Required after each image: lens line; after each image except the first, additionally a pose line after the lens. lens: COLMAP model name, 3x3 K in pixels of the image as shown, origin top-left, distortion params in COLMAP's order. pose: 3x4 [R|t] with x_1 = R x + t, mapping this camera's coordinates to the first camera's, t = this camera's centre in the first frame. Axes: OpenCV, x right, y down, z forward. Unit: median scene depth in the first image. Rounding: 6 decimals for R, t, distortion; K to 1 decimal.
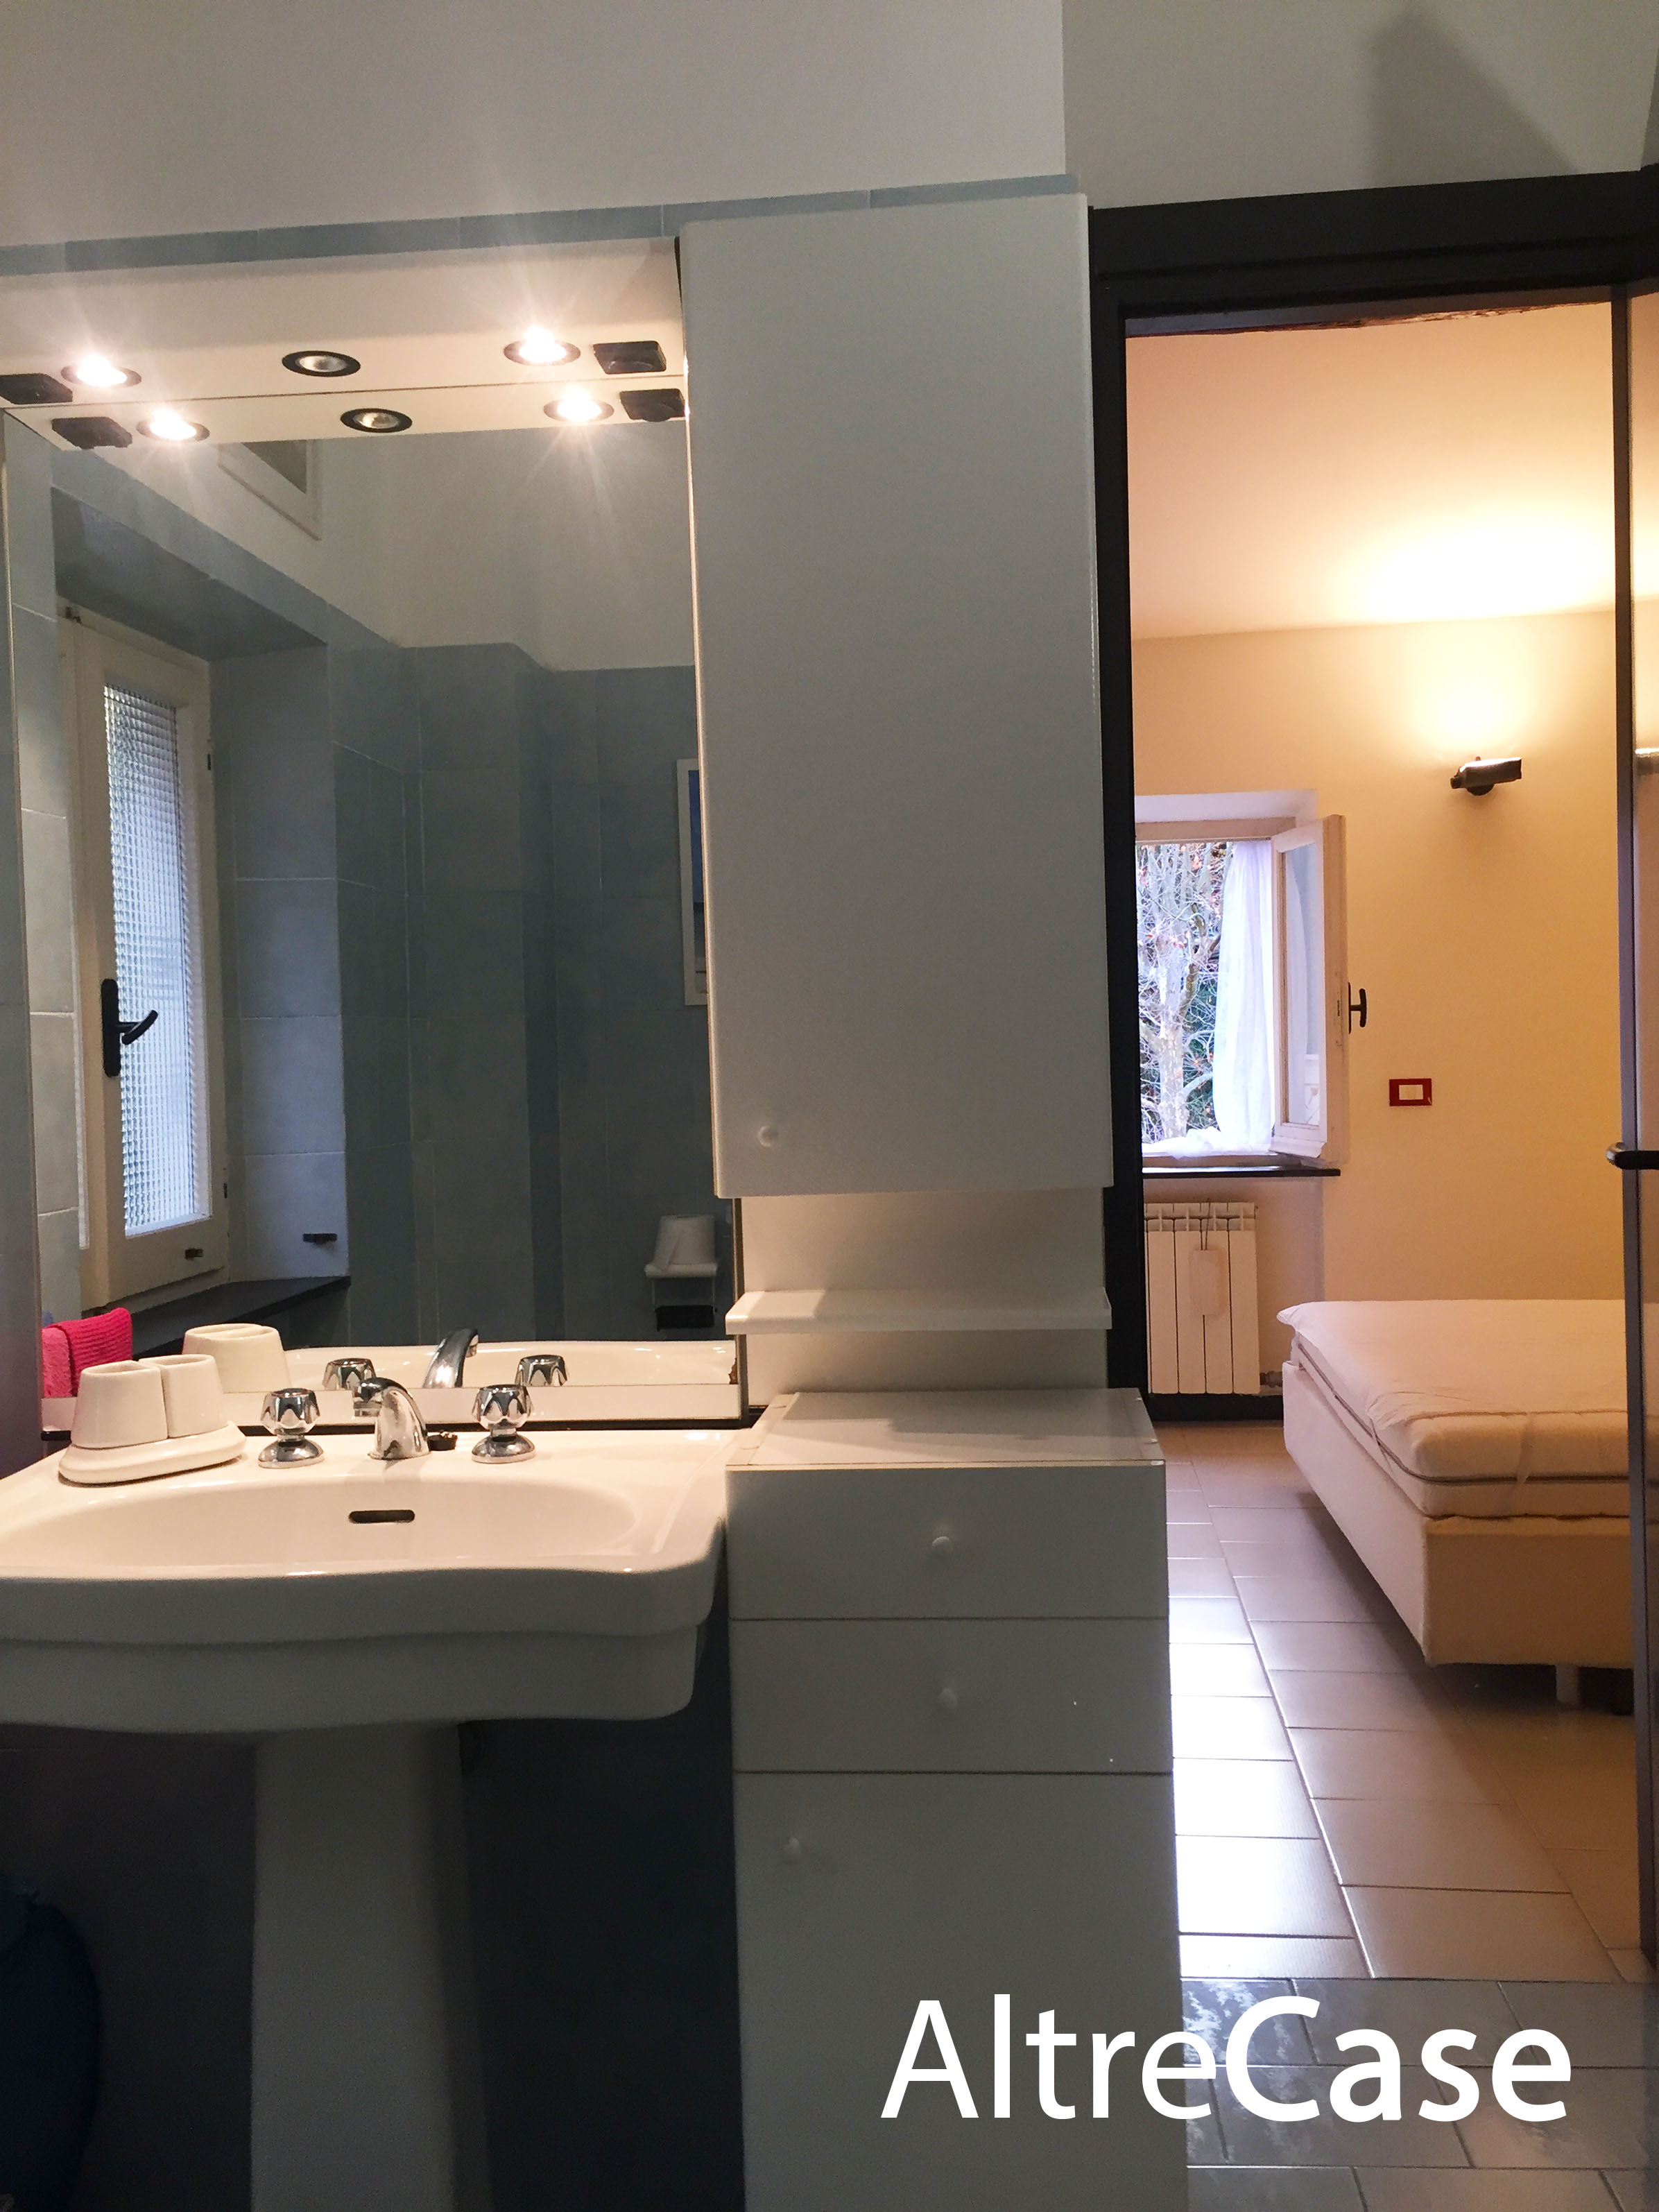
lens RADIAL K [[1909.1, 0, 847.8], [0, 1909.1, 1097.8], [0, 0, 1]] dist [0.079062, -0.108775]
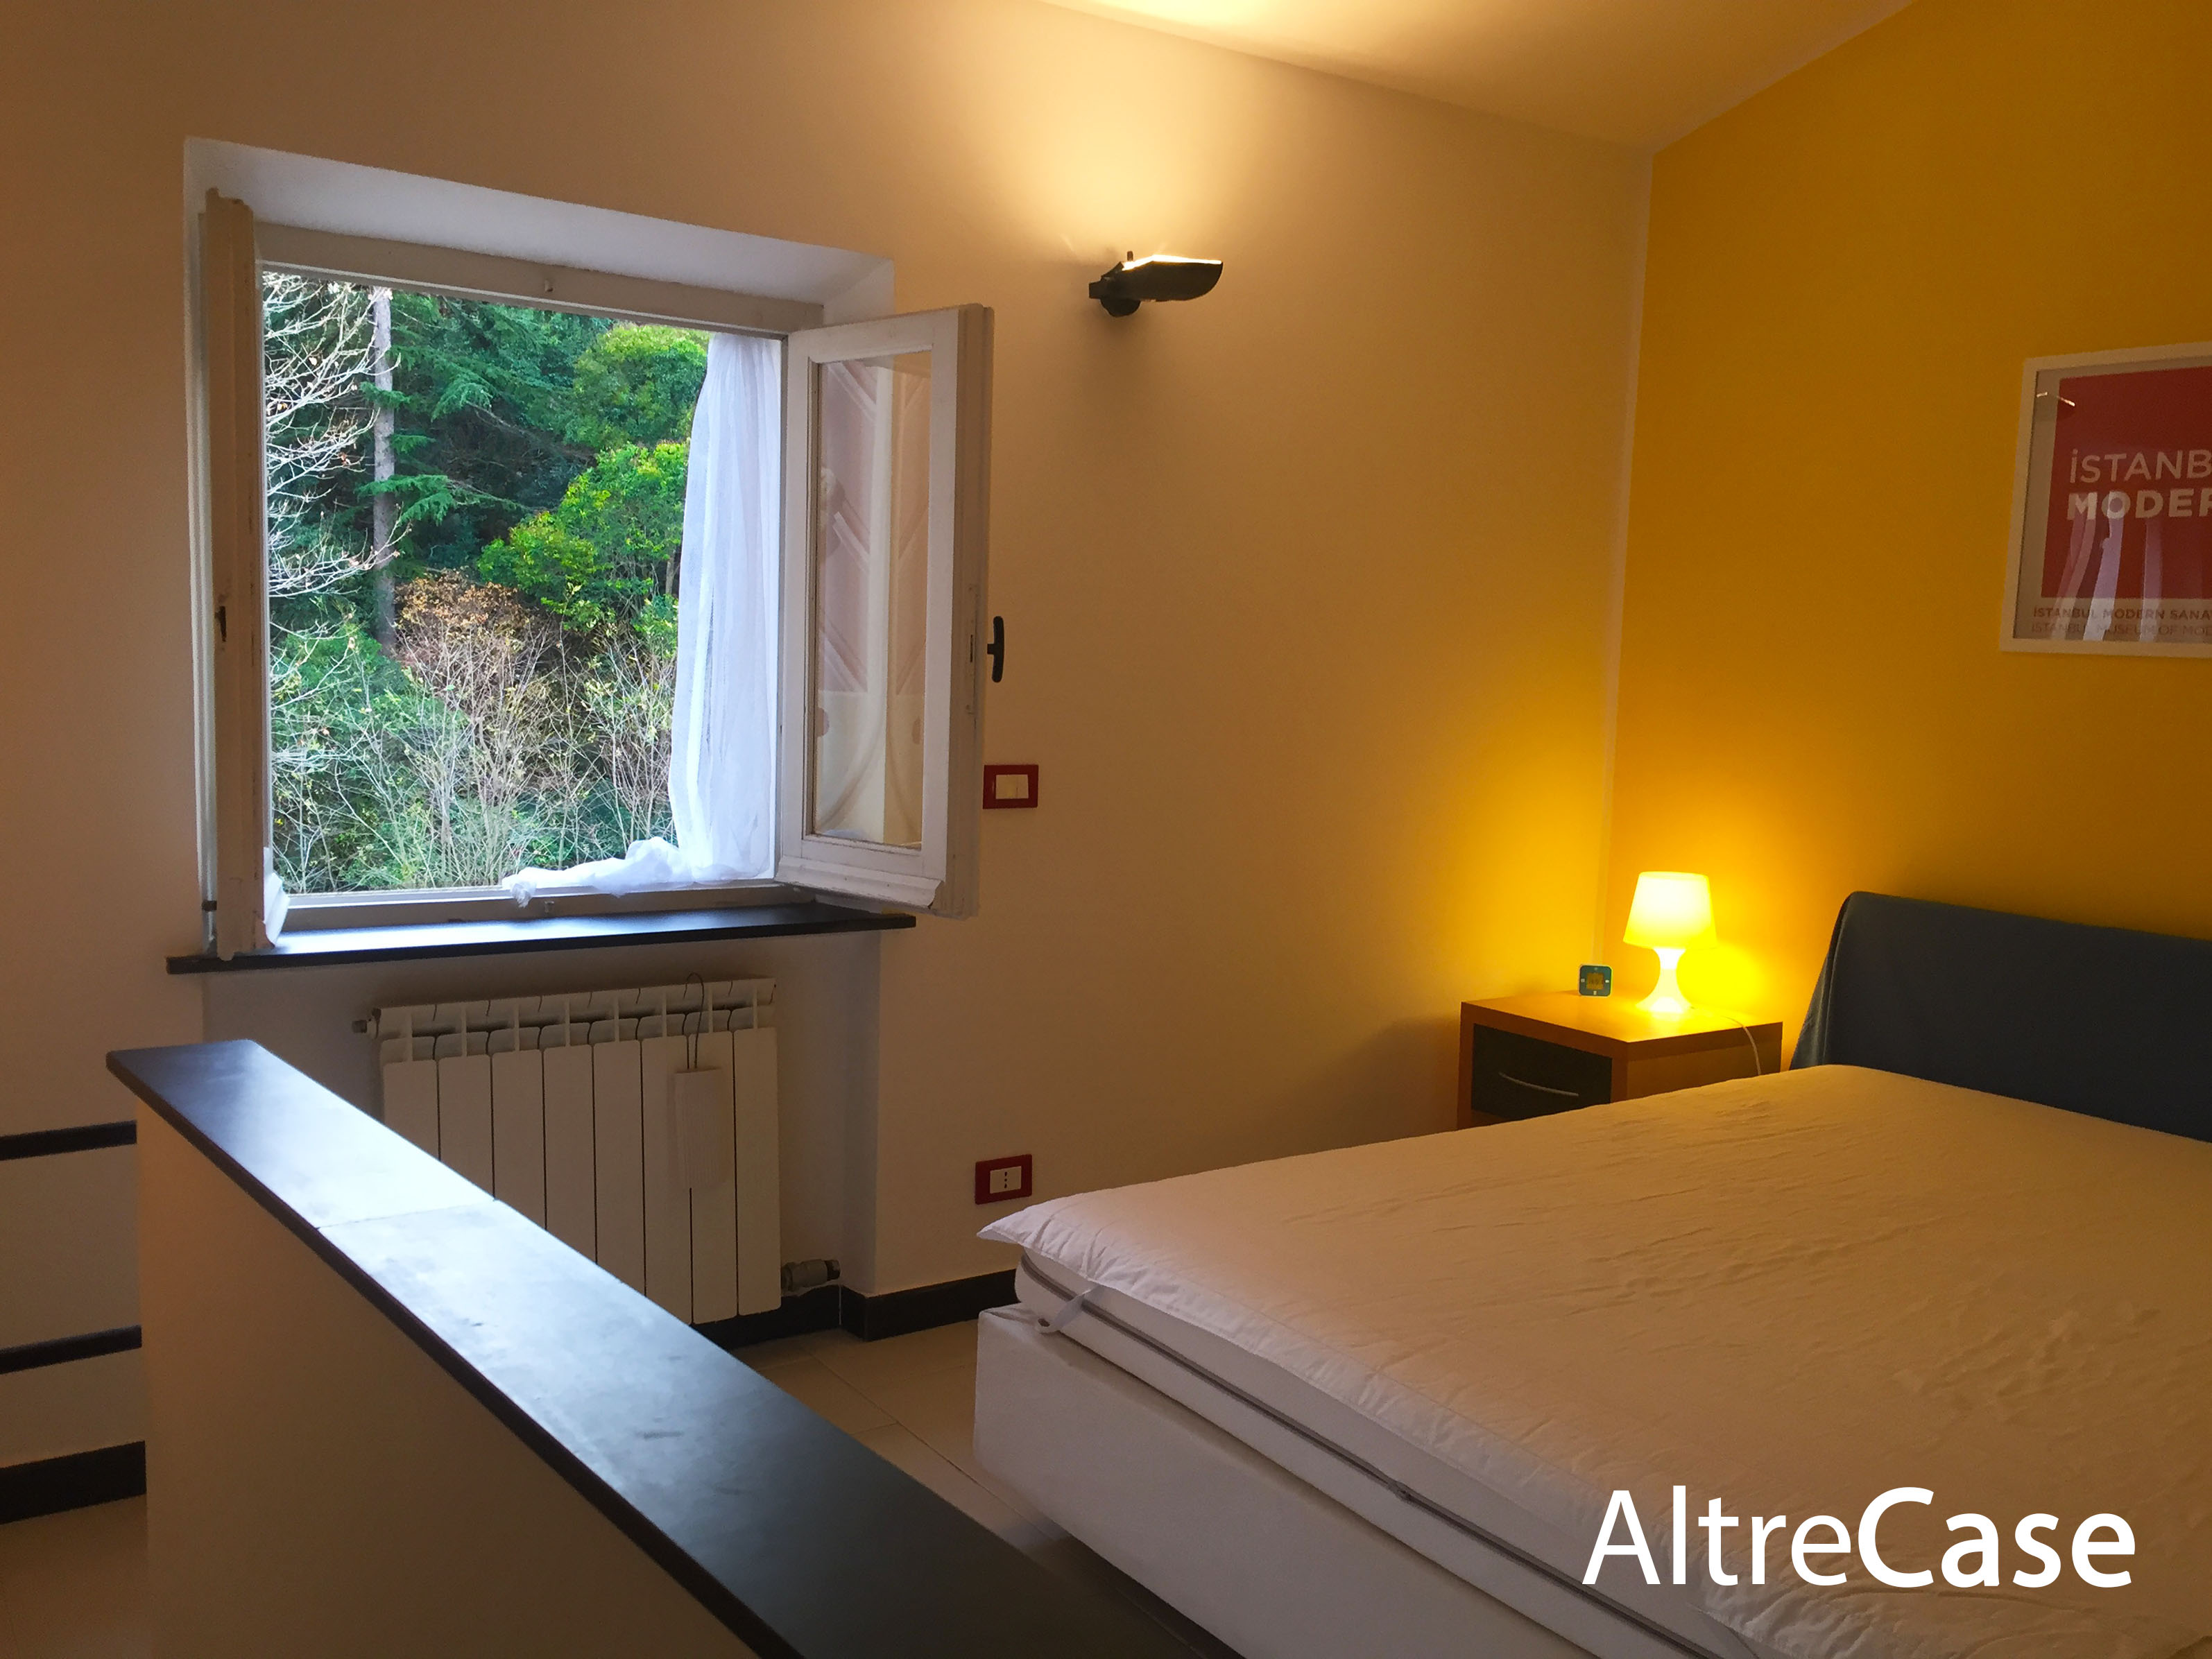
lens RADIAL K [[1909.1, 0, 1112.3], [0, 1909.1, 834.7], [0, 0, 1]] dist [0.079062, -0.108775]
pose [[0.754880, -0.016973, 0.655643, -0.086227], [-0.029562, 0.997769, 0.059865, -0.025214], [-0.655197, -0.064573, 0.752694, 0.514102]]
